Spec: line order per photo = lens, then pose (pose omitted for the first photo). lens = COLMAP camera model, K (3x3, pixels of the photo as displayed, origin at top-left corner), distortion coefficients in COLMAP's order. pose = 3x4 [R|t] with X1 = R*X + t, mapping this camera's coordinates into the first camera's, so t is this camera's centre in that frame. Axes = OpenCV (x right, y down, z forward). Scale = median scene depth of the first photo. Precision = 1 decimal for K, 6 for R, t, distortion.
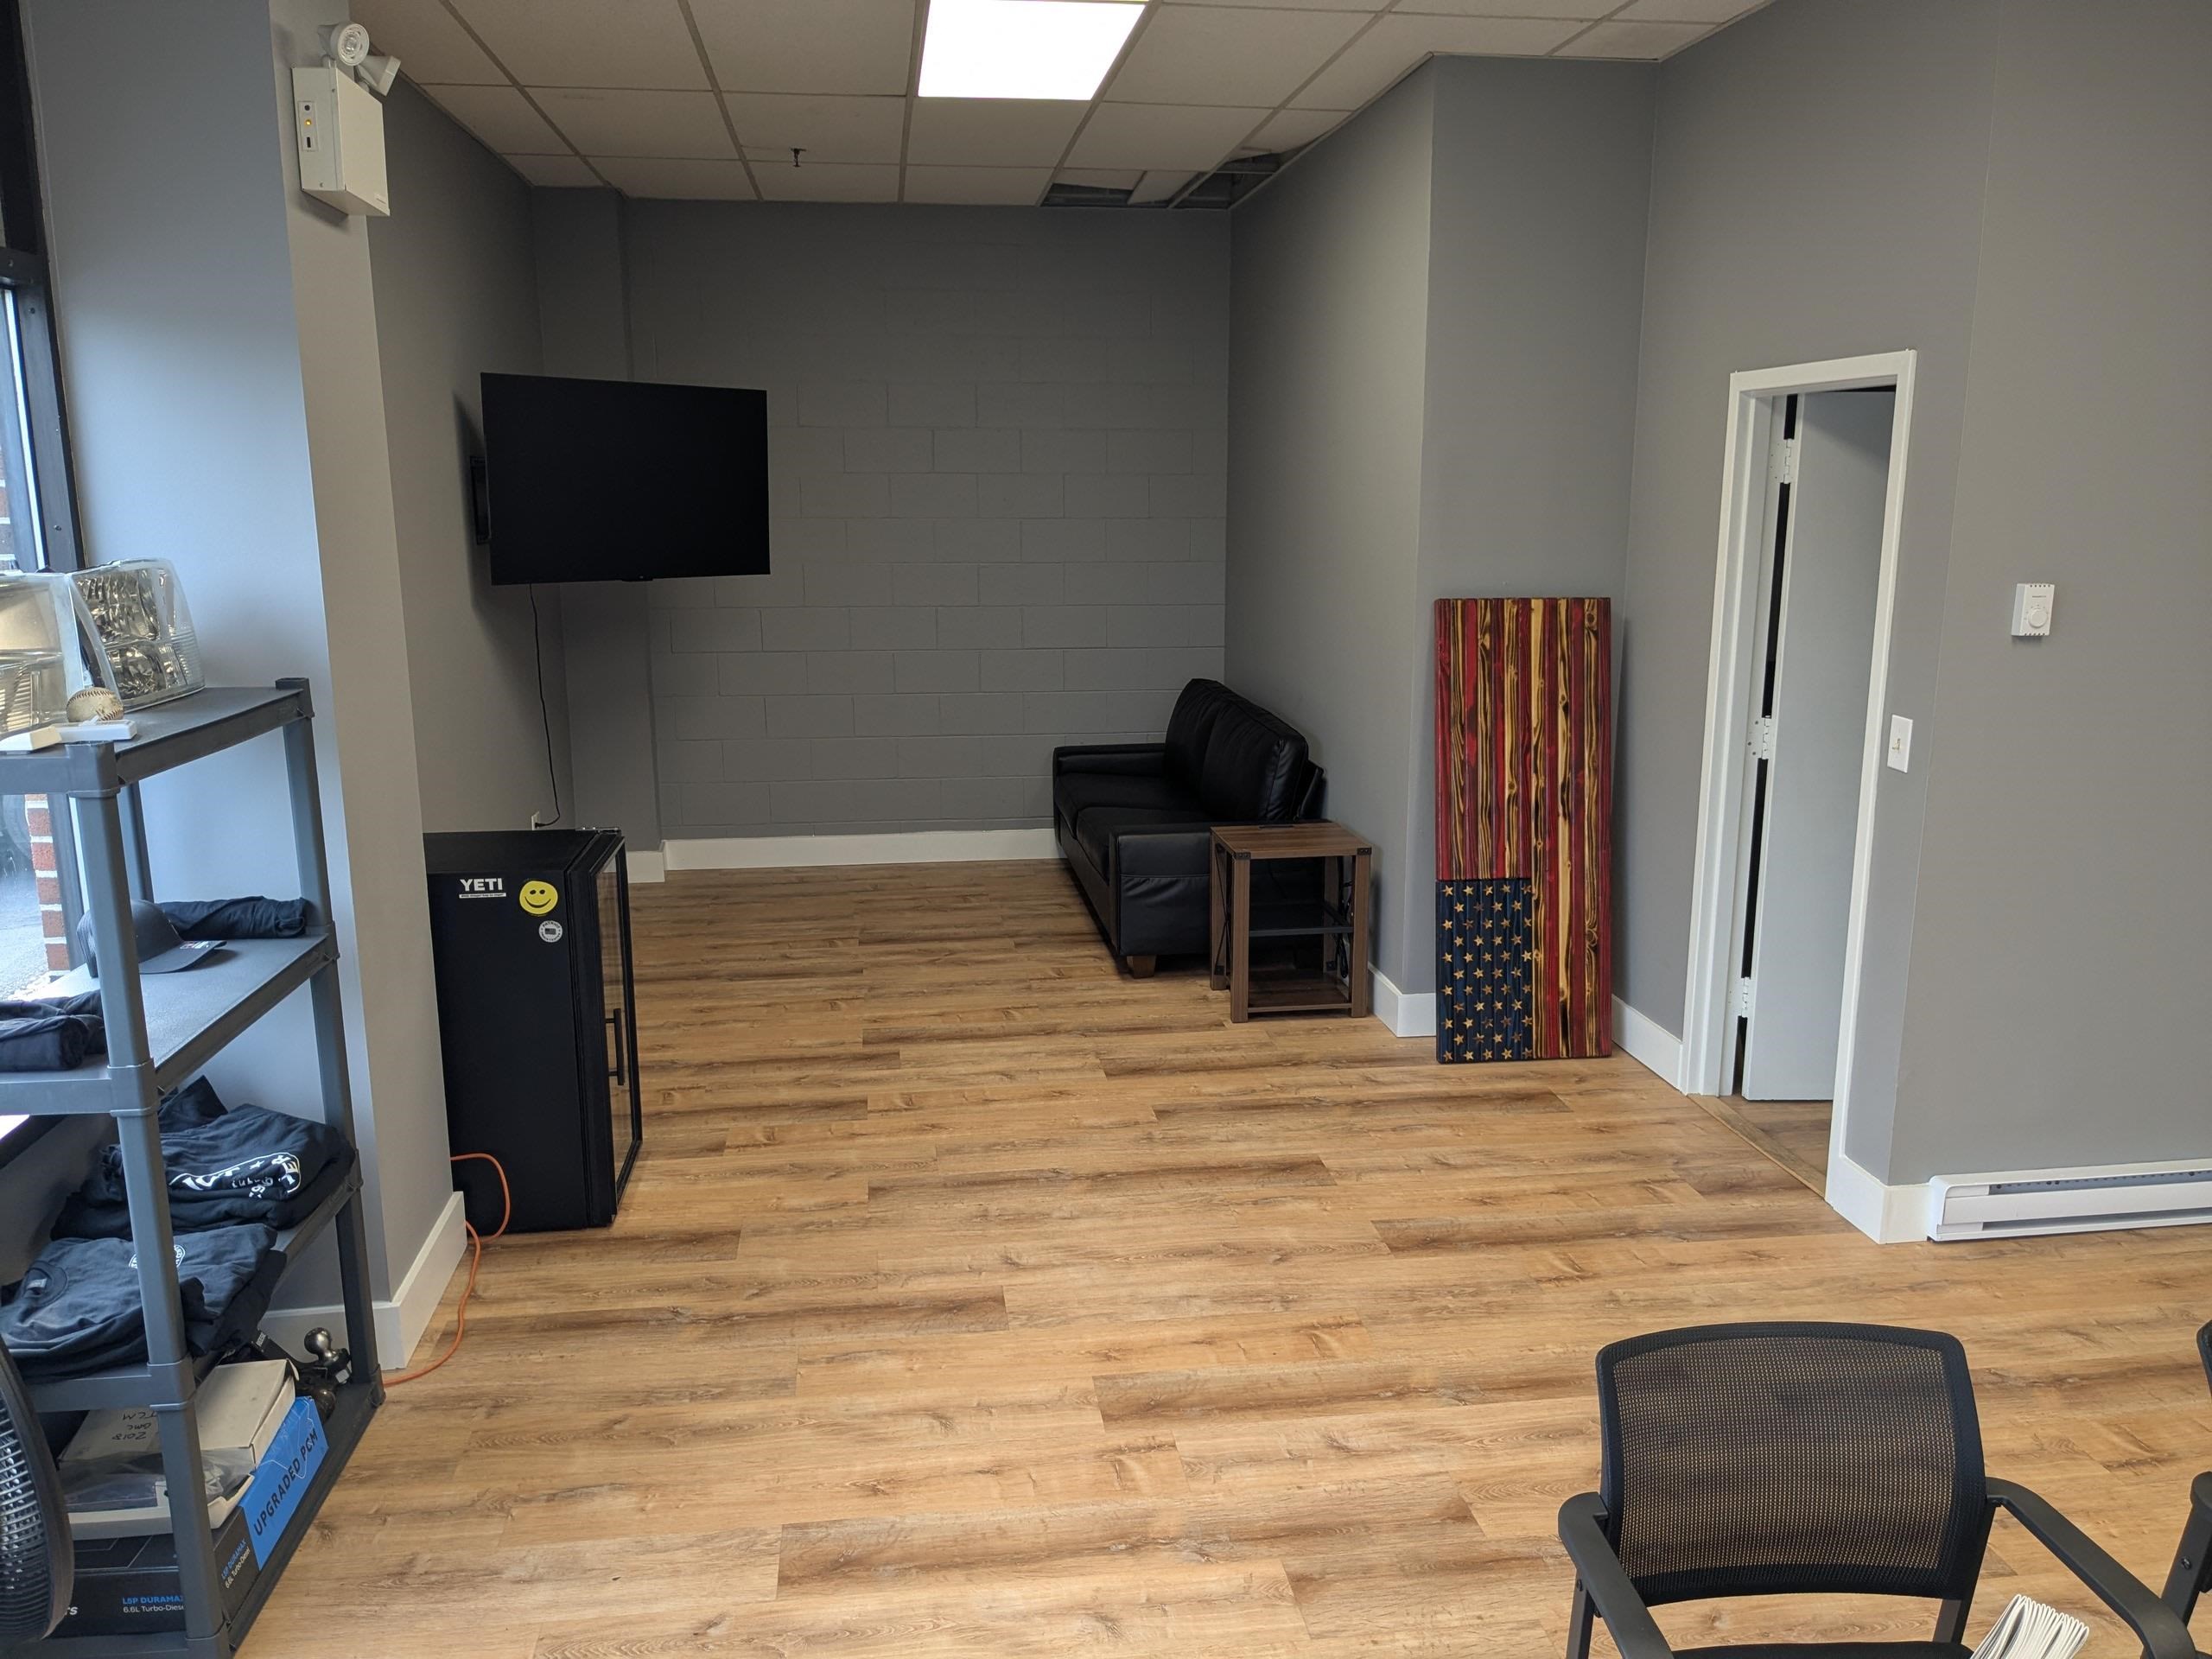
lens RADIAL K [[1742.8, 0, 1108.4], [0, 1742.8, 829.1], [0, 0, 1]] dist [0.030410, -0.059890]
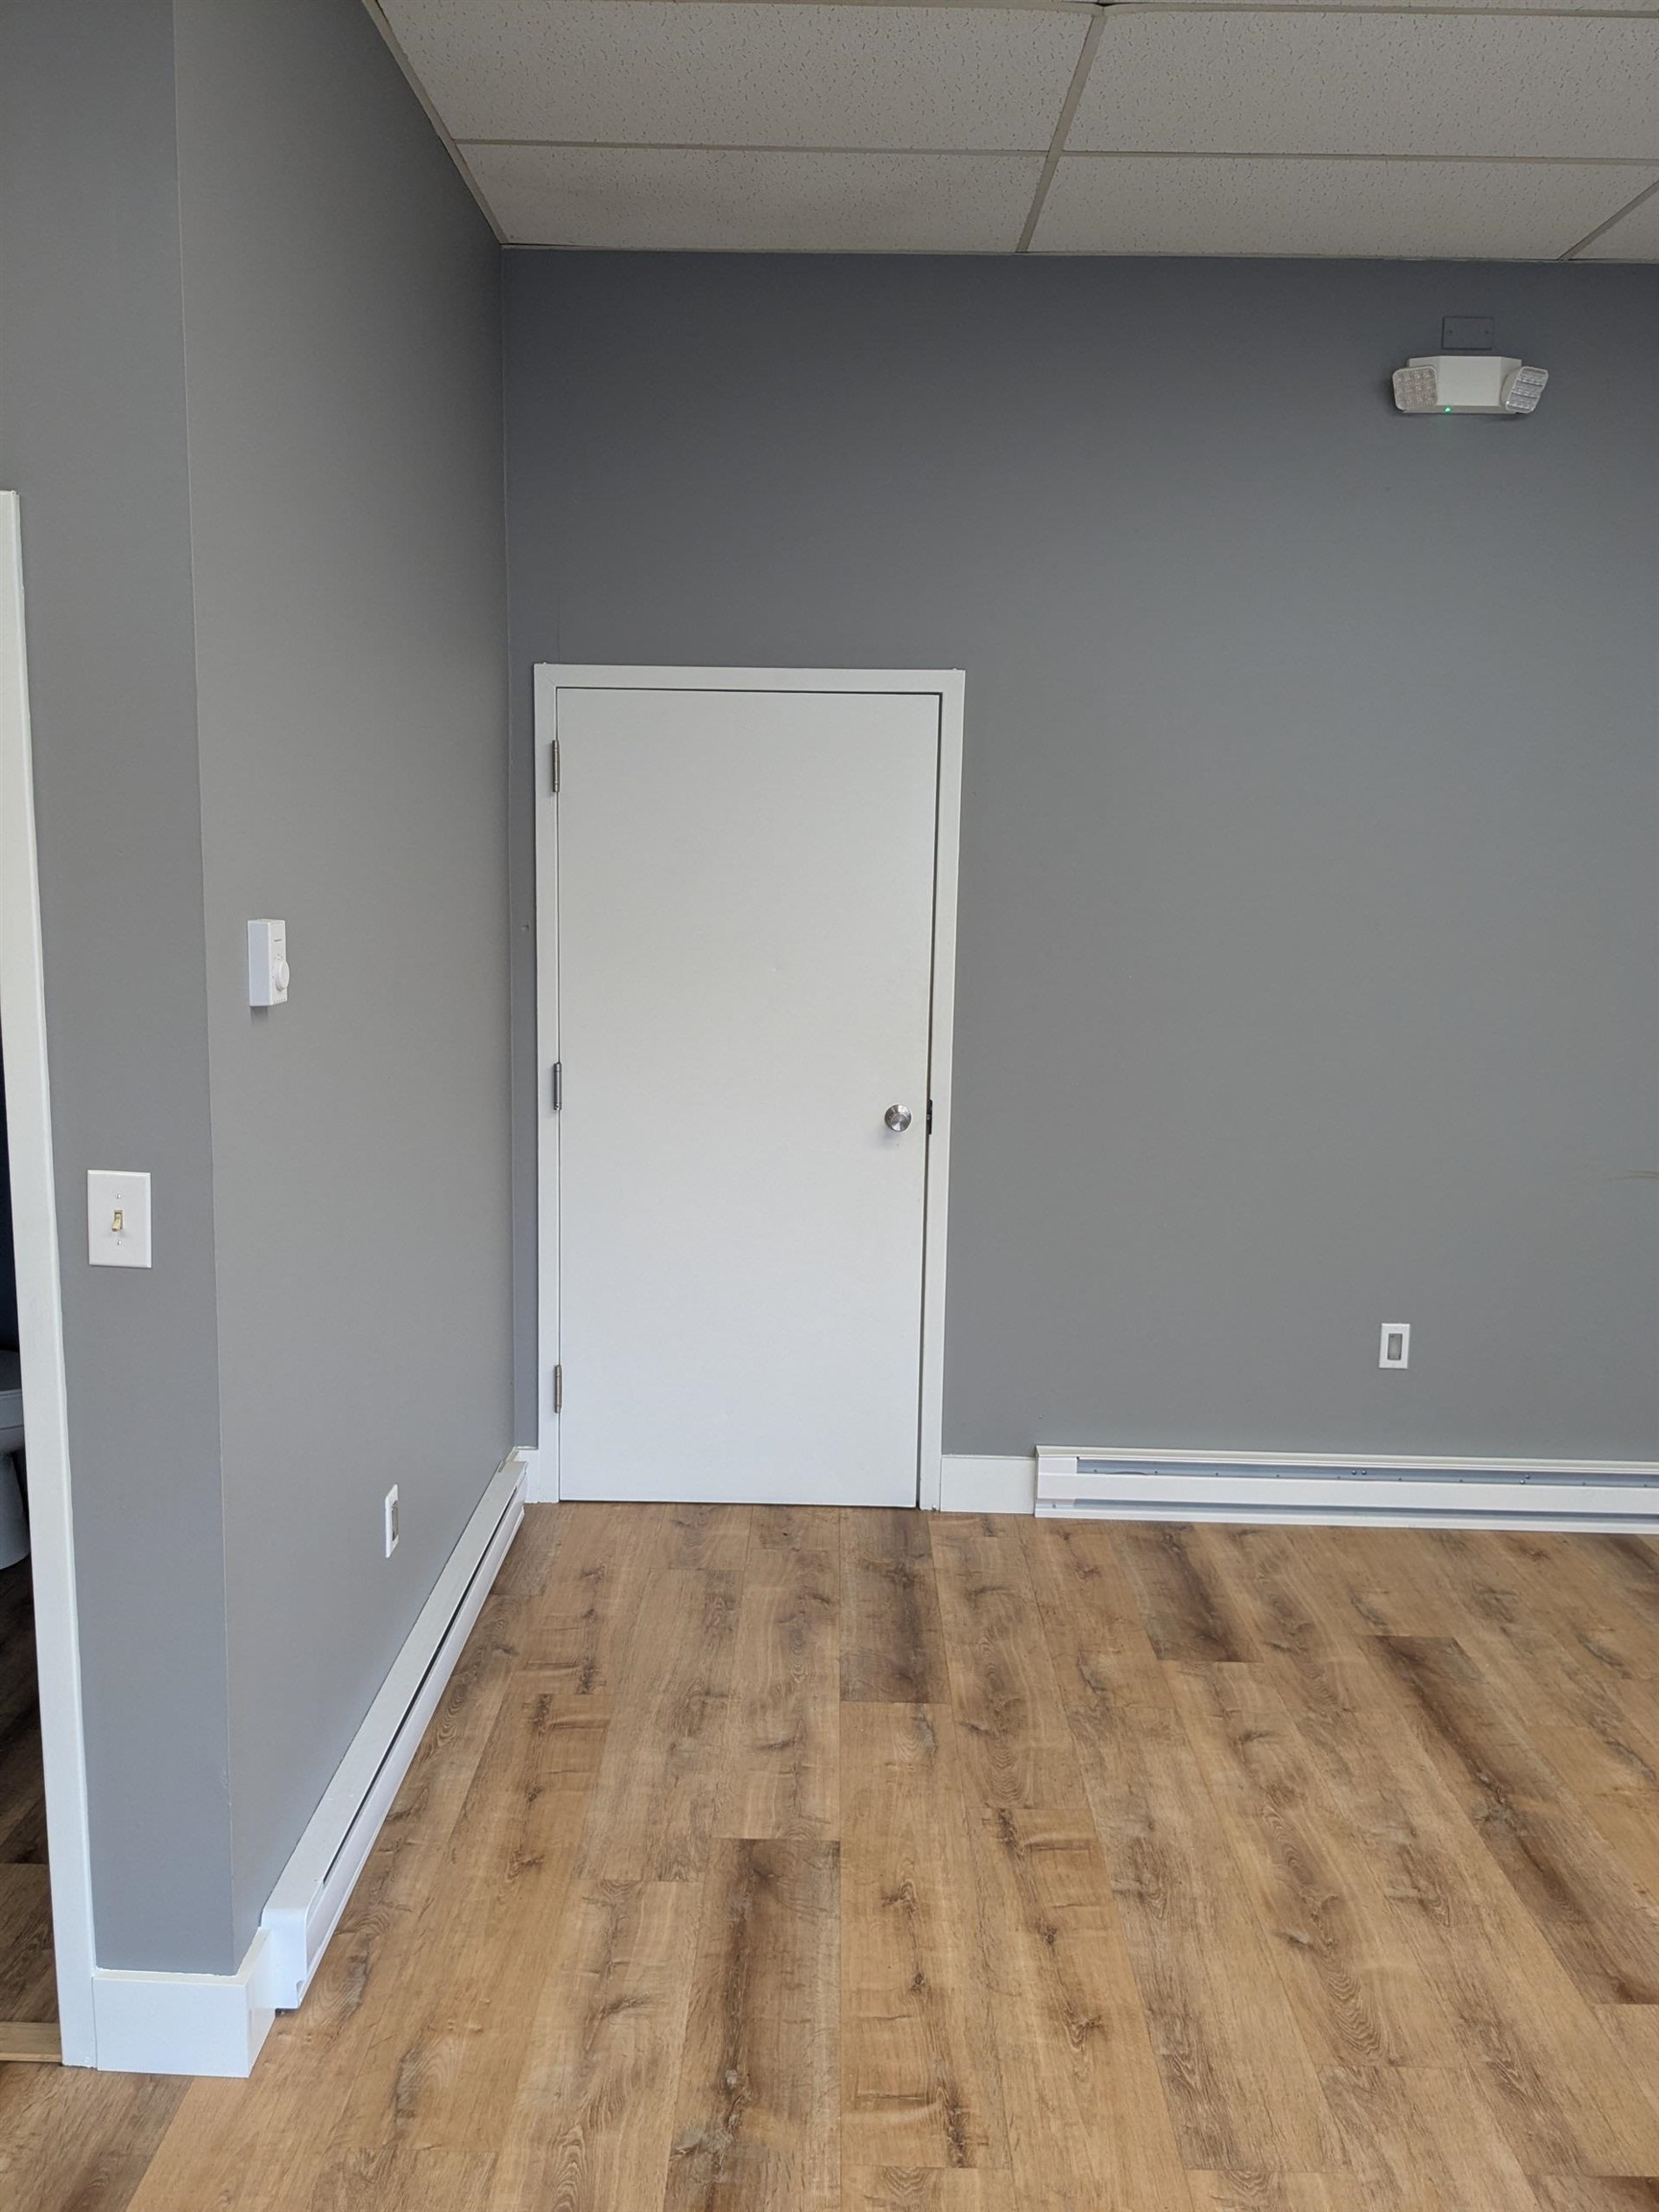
lens RADIAL K [[1742.8, 0, 822.7], [0, 1742.8, 1100.0], [0, 0, 1]] dist [0.030410, -0.059890]
pose [[0.152255, -0.138420, 0.978600, -0.044734], [0.176737, 0.977997, 0.110837, -0.104445], [-0.972411, 0.156079, 0.173368, 0.666610]]
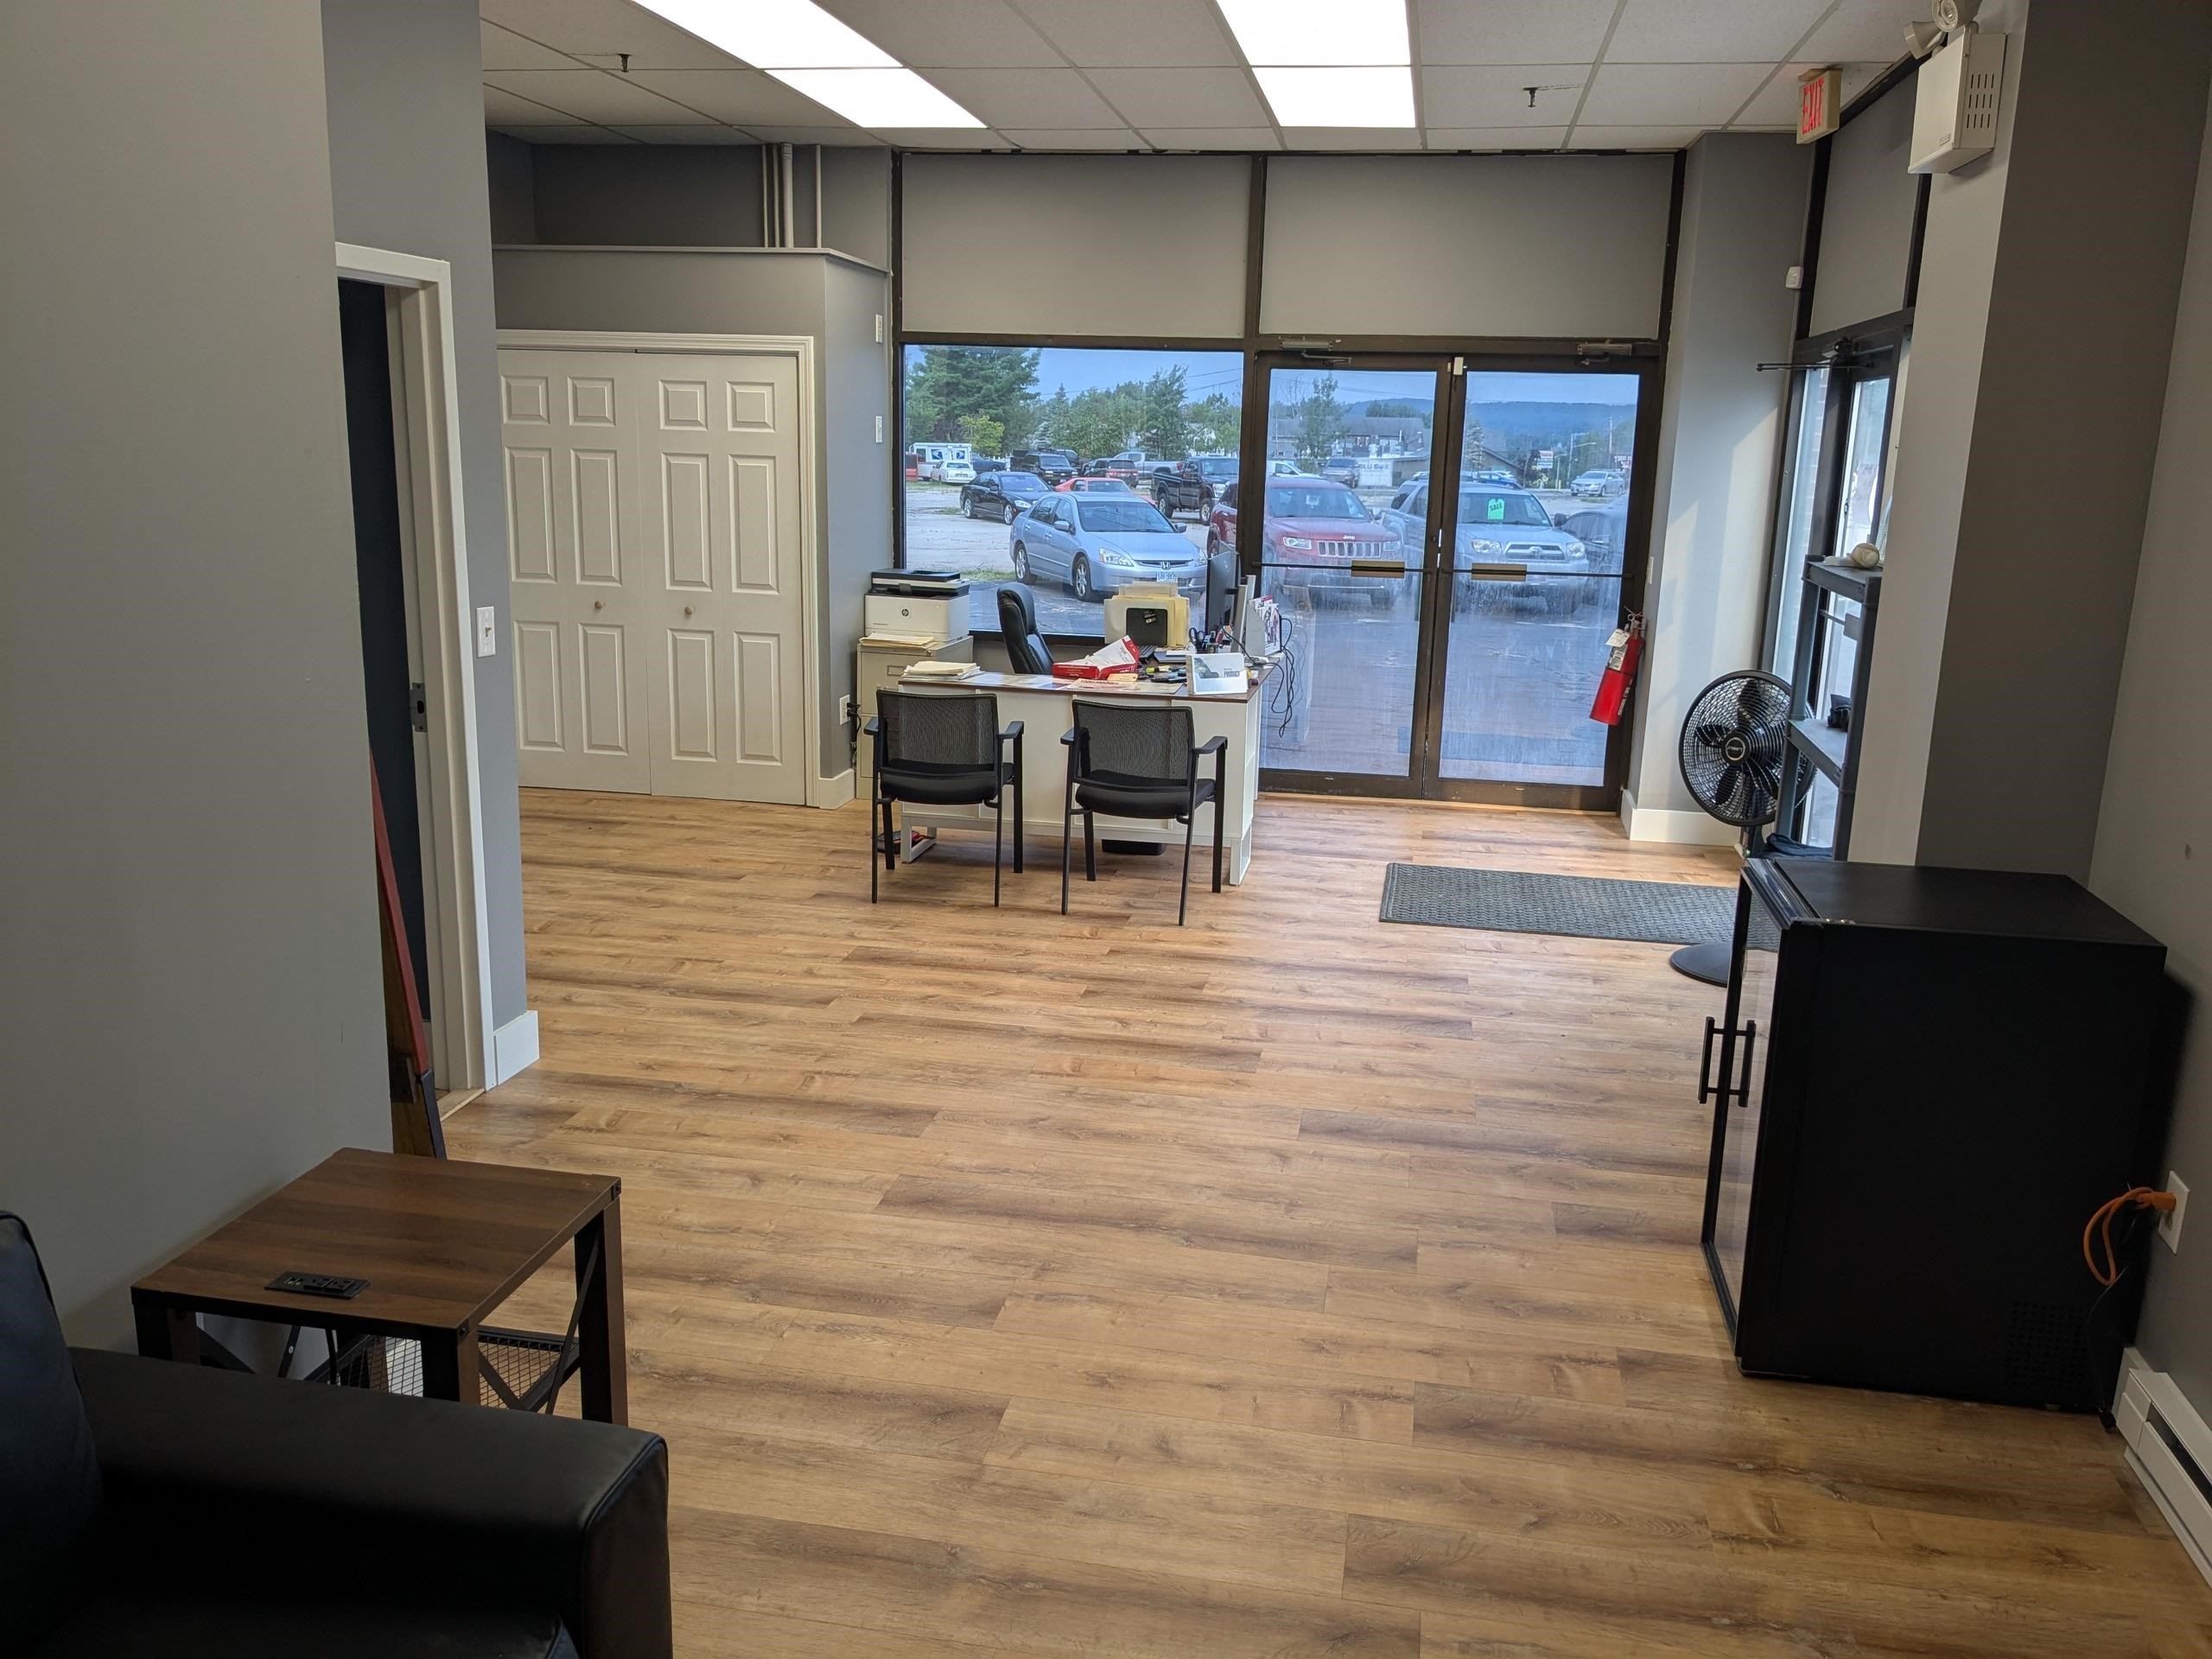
lens RADIAL K [[1742.8, 0, 1110.1], [0, 1742.8, 840.3], [0, 0, 1]] dist [0.030410, -0.059890]
pose [[-0.950401, -0.094011, 0.296479, -0.245420], [0.035194, 0.914598, 0.402830, -0.345770], [-0.309030, 0.393284, -0.865926, 1.826461]]
